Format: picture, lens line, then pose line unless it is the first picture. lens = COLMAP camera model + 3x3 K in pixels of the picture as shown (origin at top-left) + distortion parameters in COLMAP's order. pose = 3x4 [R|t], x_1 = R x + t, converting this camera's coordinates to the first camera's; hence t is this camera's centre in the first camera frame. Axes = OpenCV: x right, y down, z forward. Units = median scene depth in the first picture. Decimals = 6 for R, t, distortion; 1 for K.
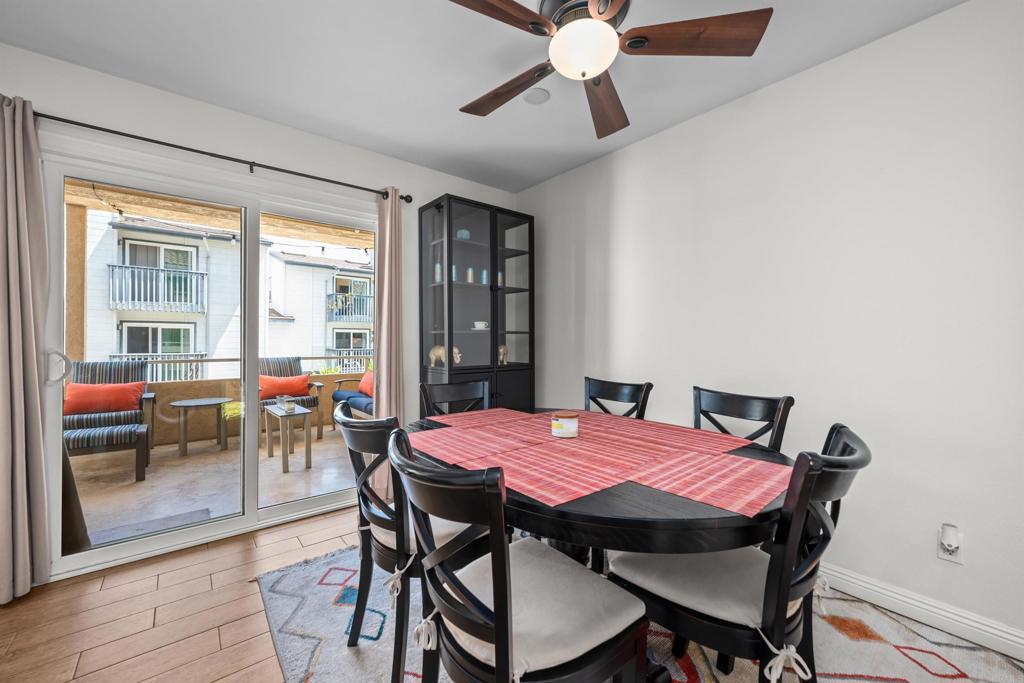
lens RADIAL K [[406.1, 0, 514.7], [0, 406.1, 339.9], [0, 0, 1]] dist [-0.002192, 0.000011]
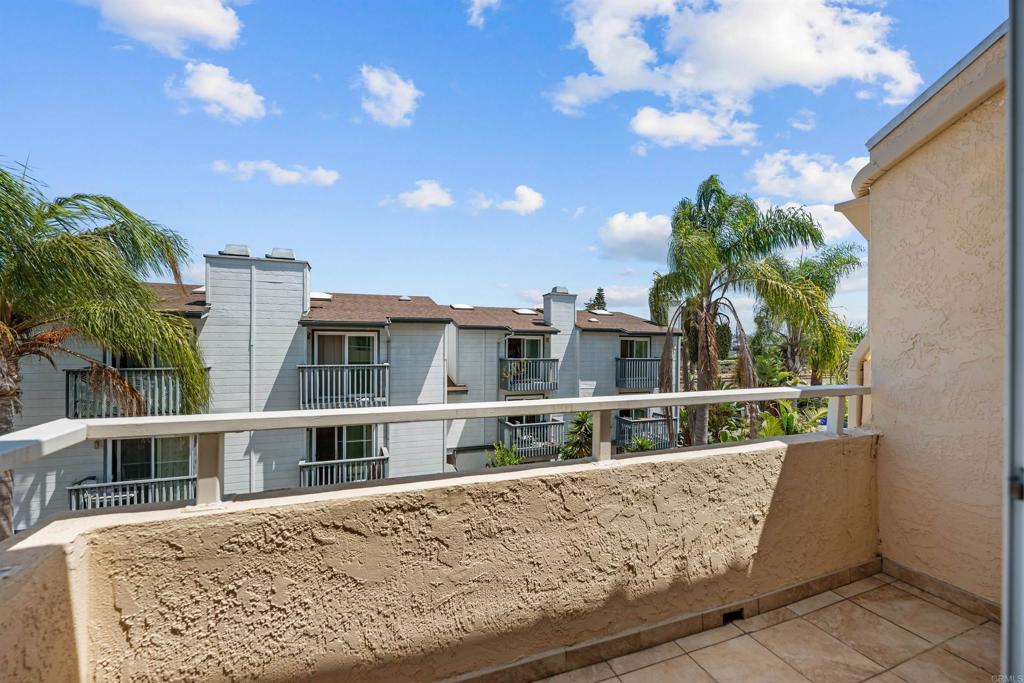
lens RADIAL K [[406.1, 0, 507.0], [0, 406.1, 348.1], [0, 0, 1]] dist [-0.002192, 0.000011]
pose [[0.942580, 0.002762, -0.333969, -0.221799], [-0.001368, 0.999989, 0.004410, -0.199397], [0.333977, -0.003700, 0.942574, 0.256057]]
